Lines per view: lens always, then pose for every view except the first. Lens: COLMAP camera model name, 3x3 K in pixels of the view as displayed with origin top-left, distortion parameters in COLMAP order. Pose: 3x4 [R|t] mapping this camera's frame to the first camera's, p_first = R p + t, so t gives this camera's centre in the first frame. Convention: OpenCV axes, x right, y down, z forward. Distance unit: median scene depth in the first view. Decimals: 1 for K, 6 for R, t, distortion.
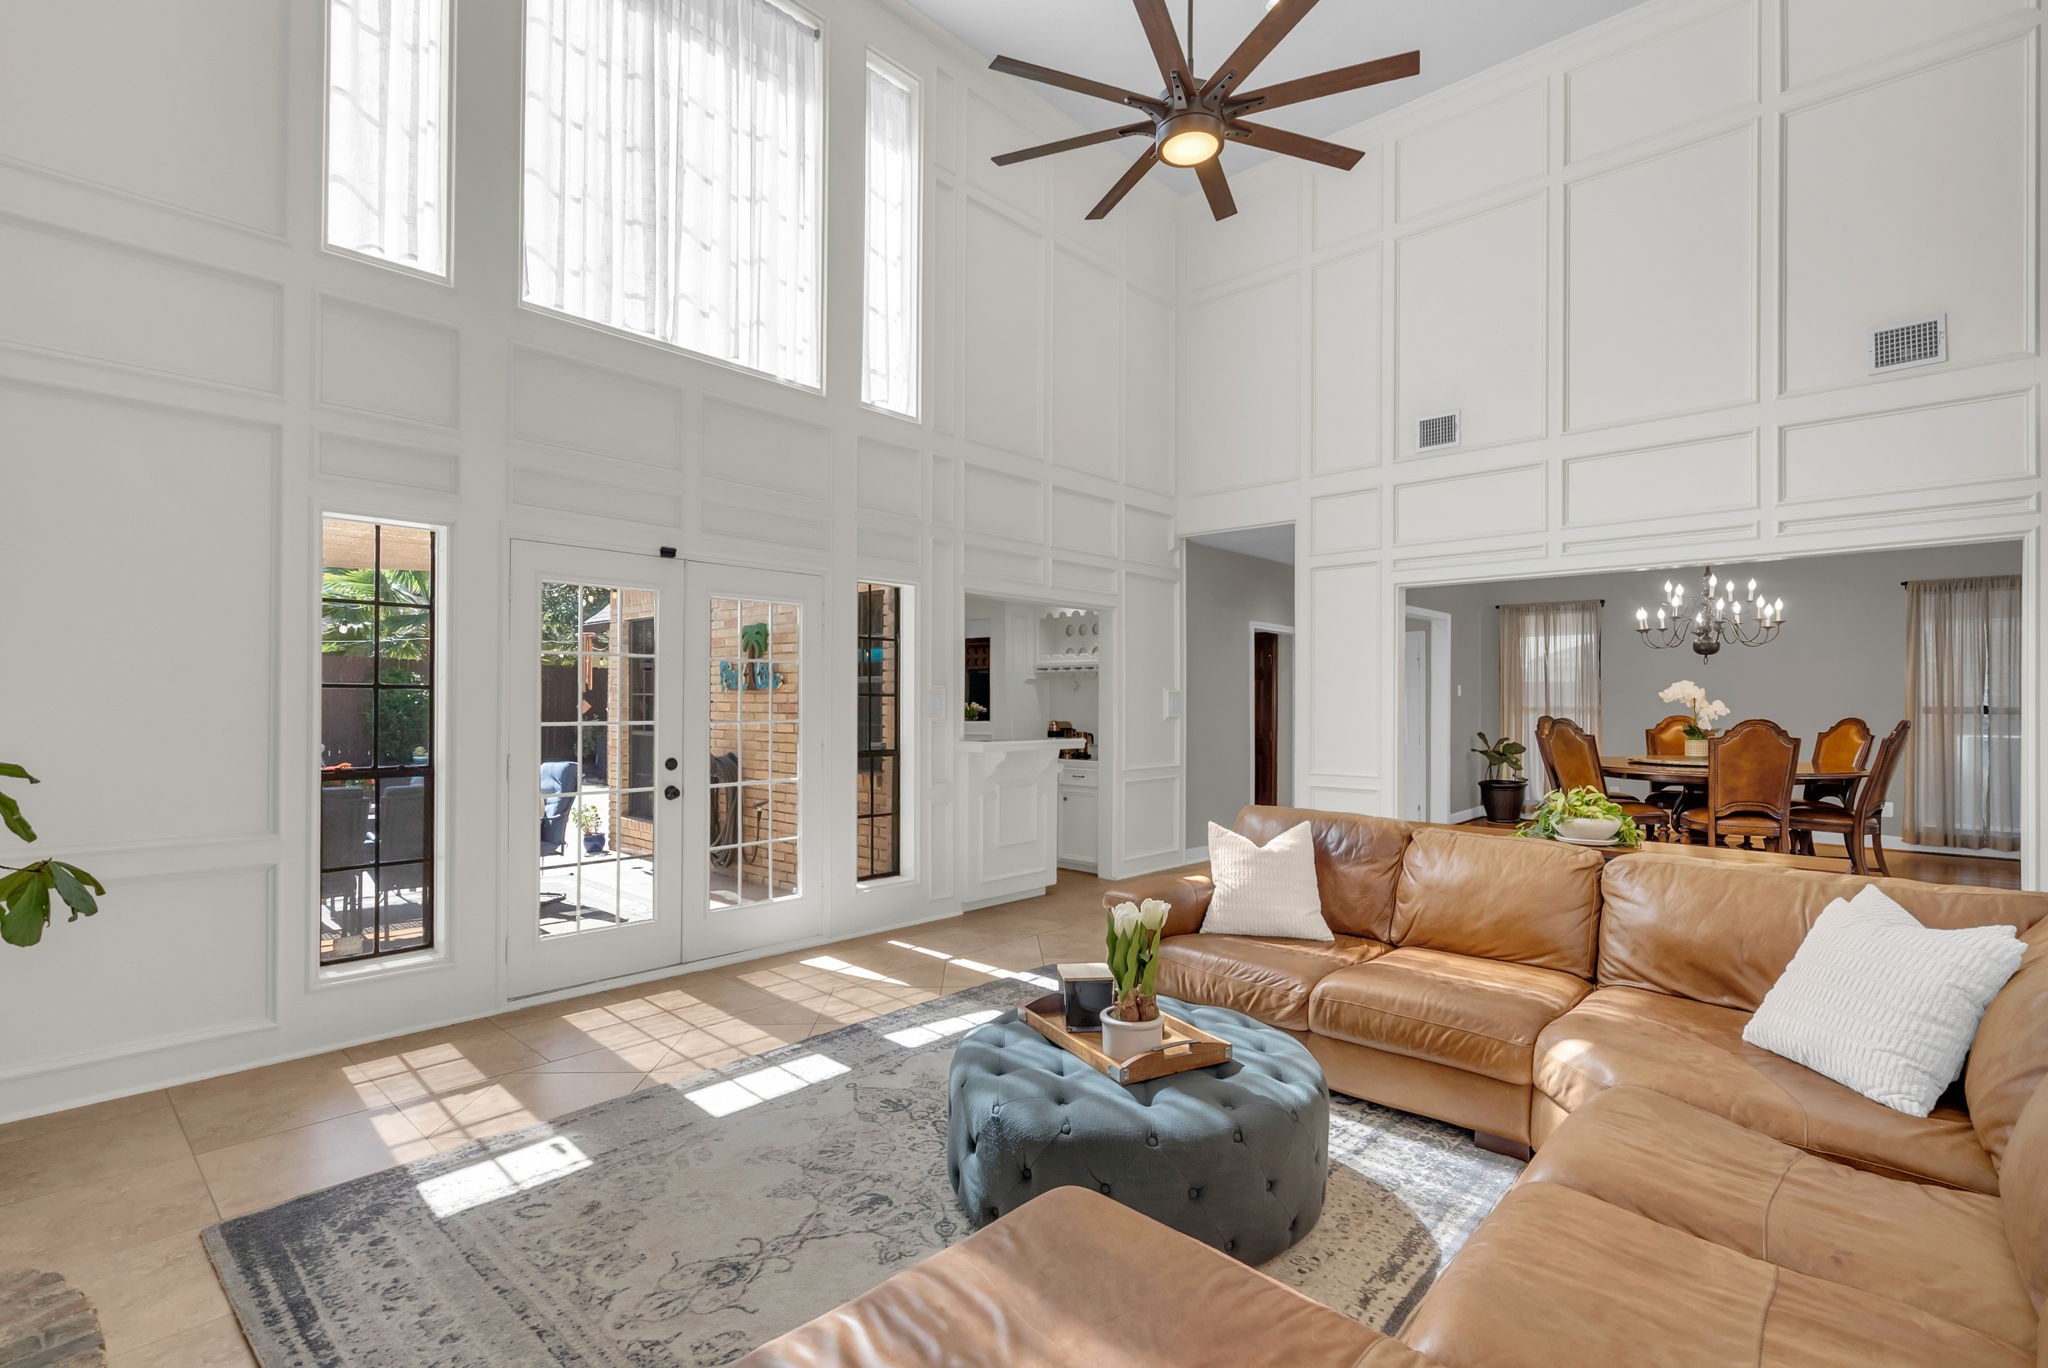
lens RADIAL K [[950.4, 0, 1024.0], [0, 950.4, 696.8], [0, 0, 1]] dist [-0.014769, 0.000207]
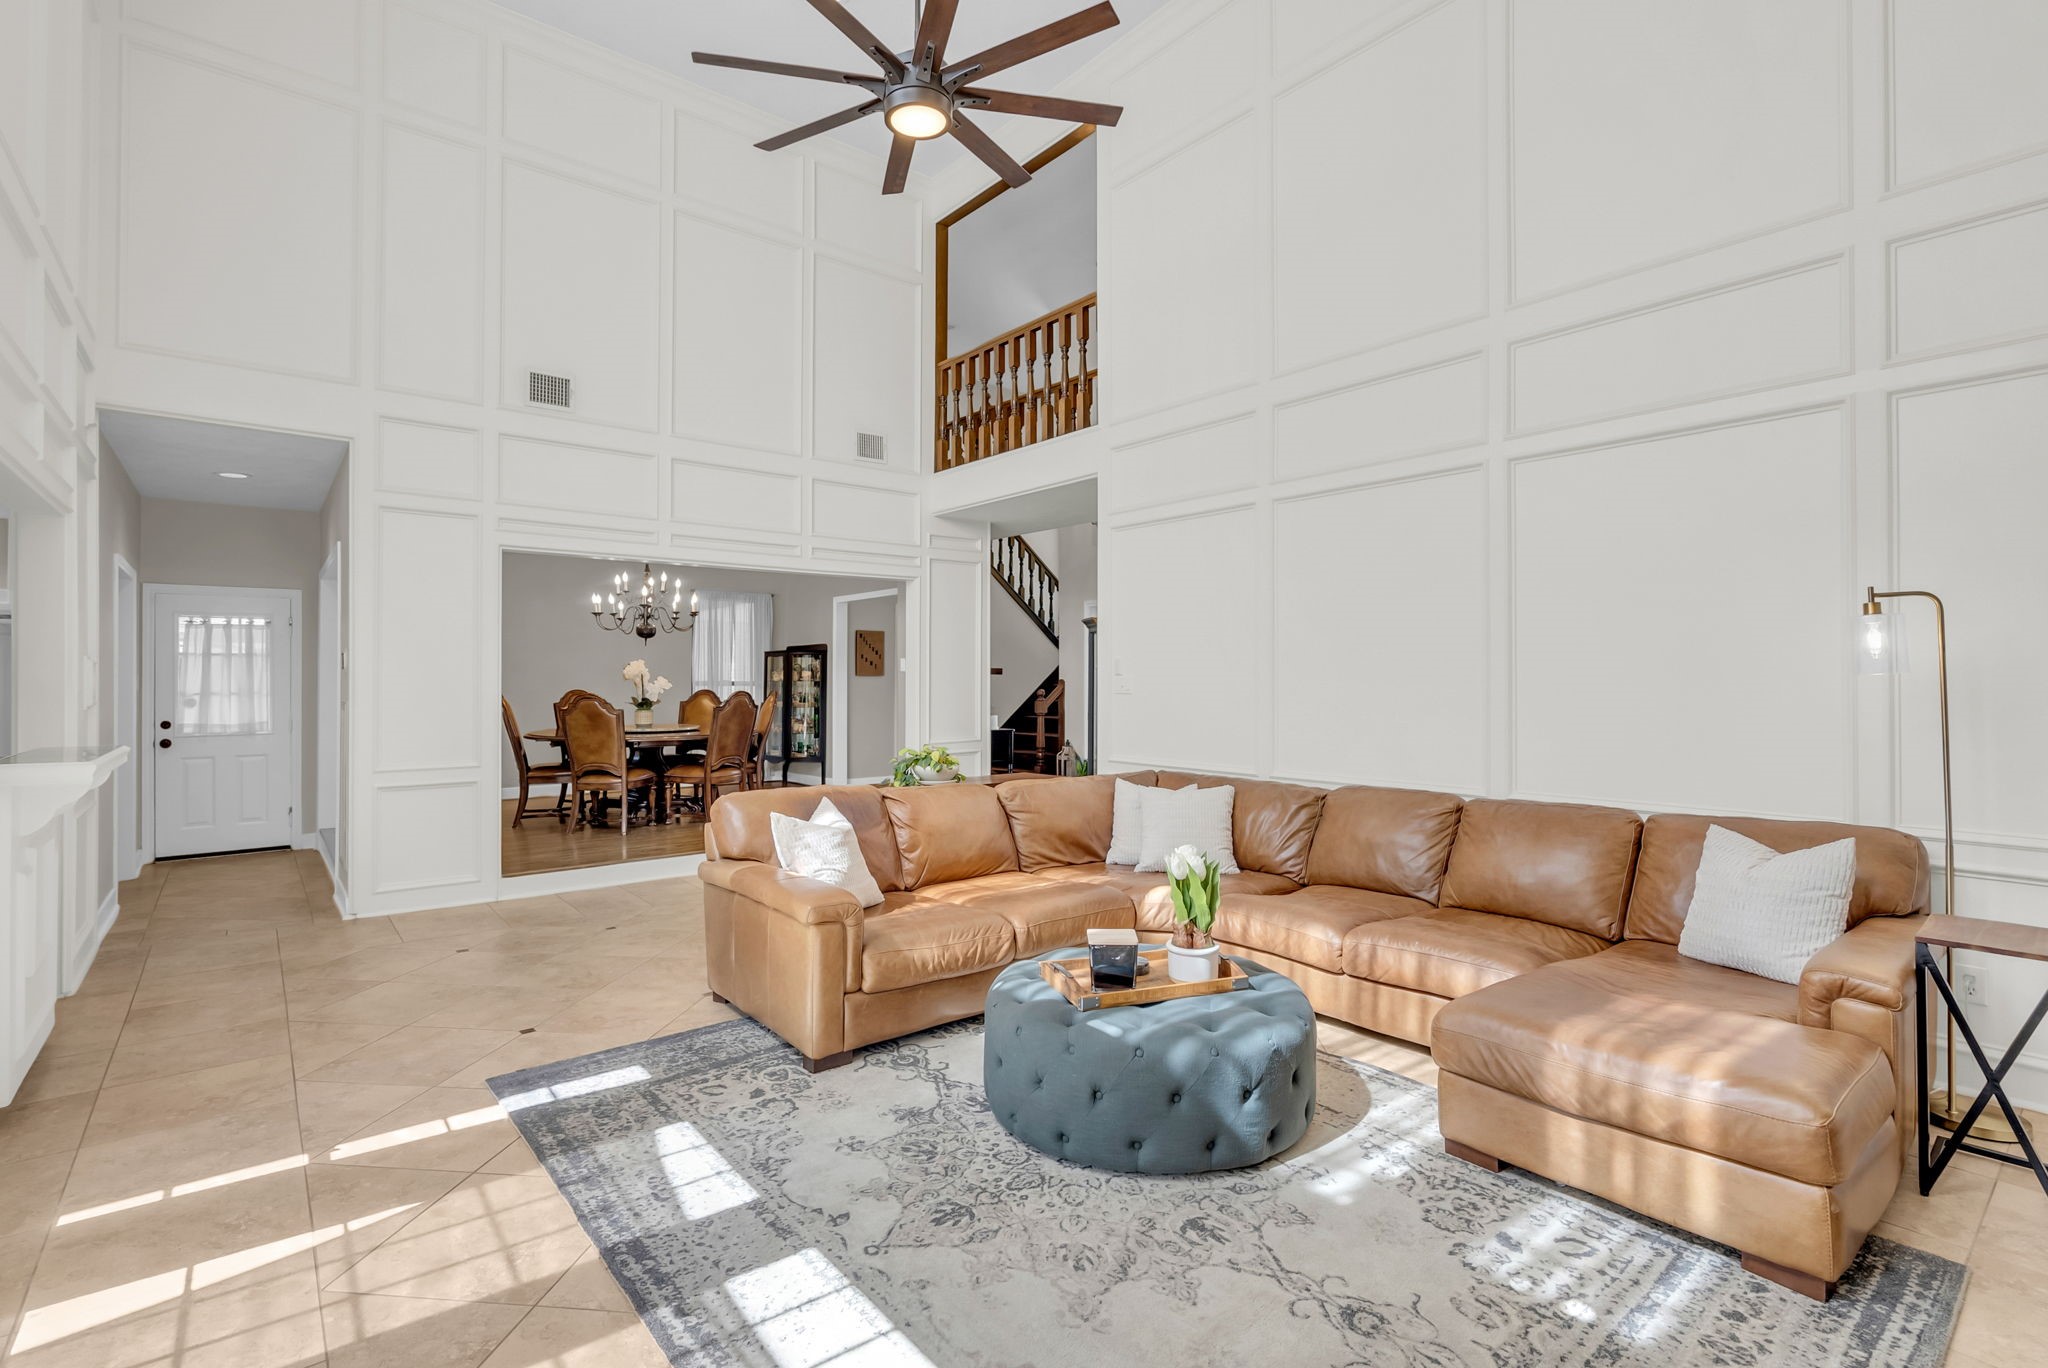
lens RADIAL K [[939.9, 0, 1024.0], [0, 939.9, 684.0], [0, 0, 1]] dist [-0.008124, -0.000480]
pose [[0.135232, -0.006988, 0.990789, -0.551403], [-0.007131, 0.999942, 0.008026, -0.000389], [-0.990788, -0.008150, 0.135175, 0.536432]]
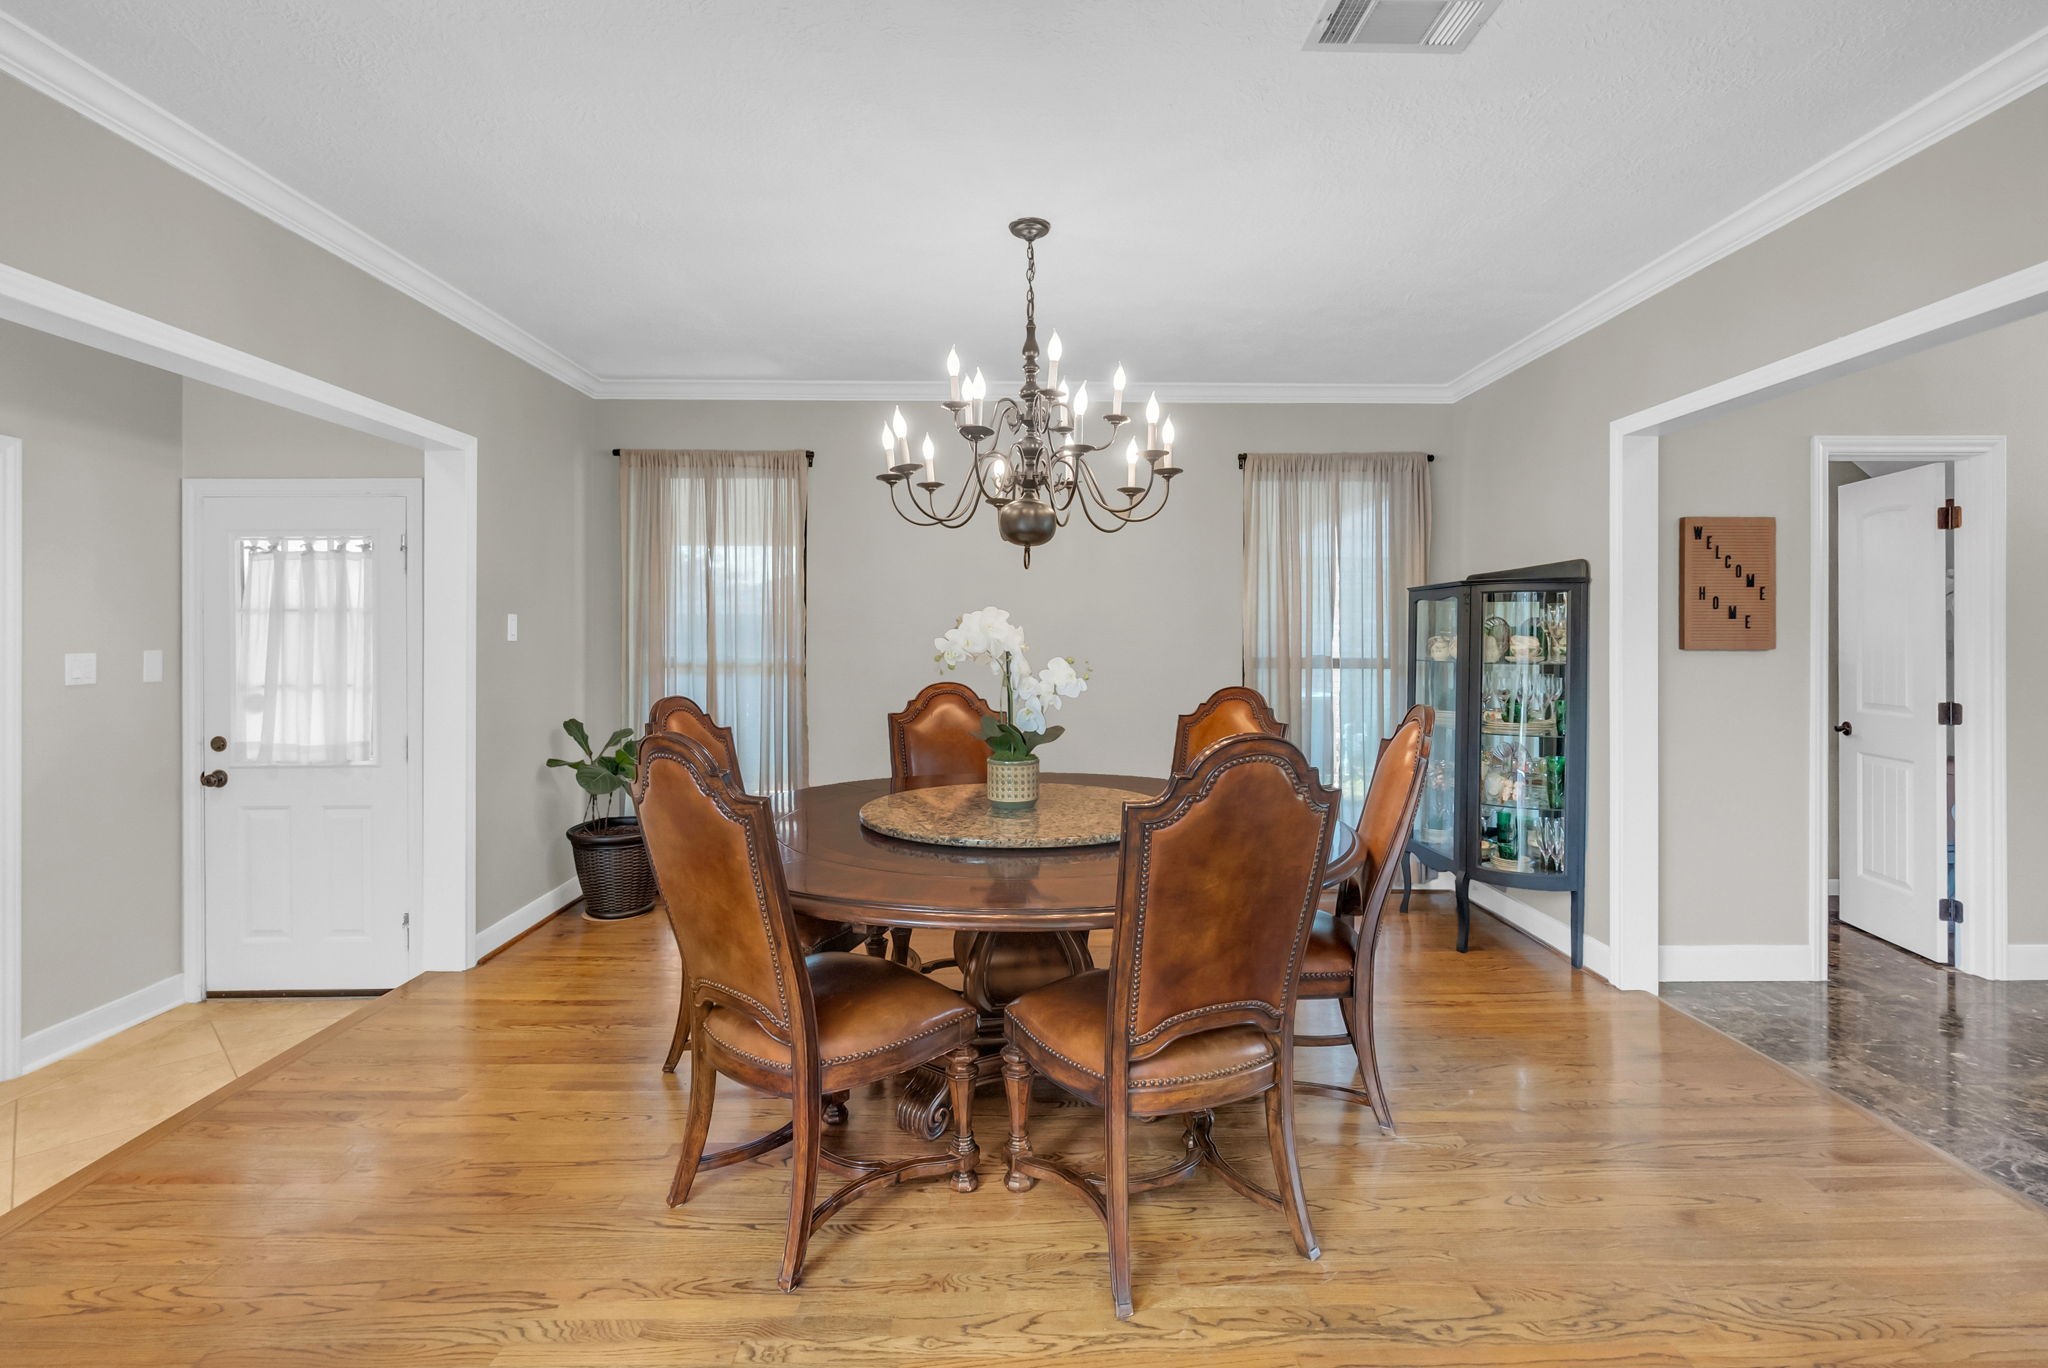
lens RADIAL K [[971.6, 0, 1023.7], [0, 971.6, 636.4], [0, 0, 1]] dist [-0.000559, 0.000773]
pose [[0.726968, 0.002885, 0.686665, 0.630391], [-0.004447, 0.999990, 0.000506, -0.007778], [-0.686657, -0.003422, 0.726974, 1.010108]]
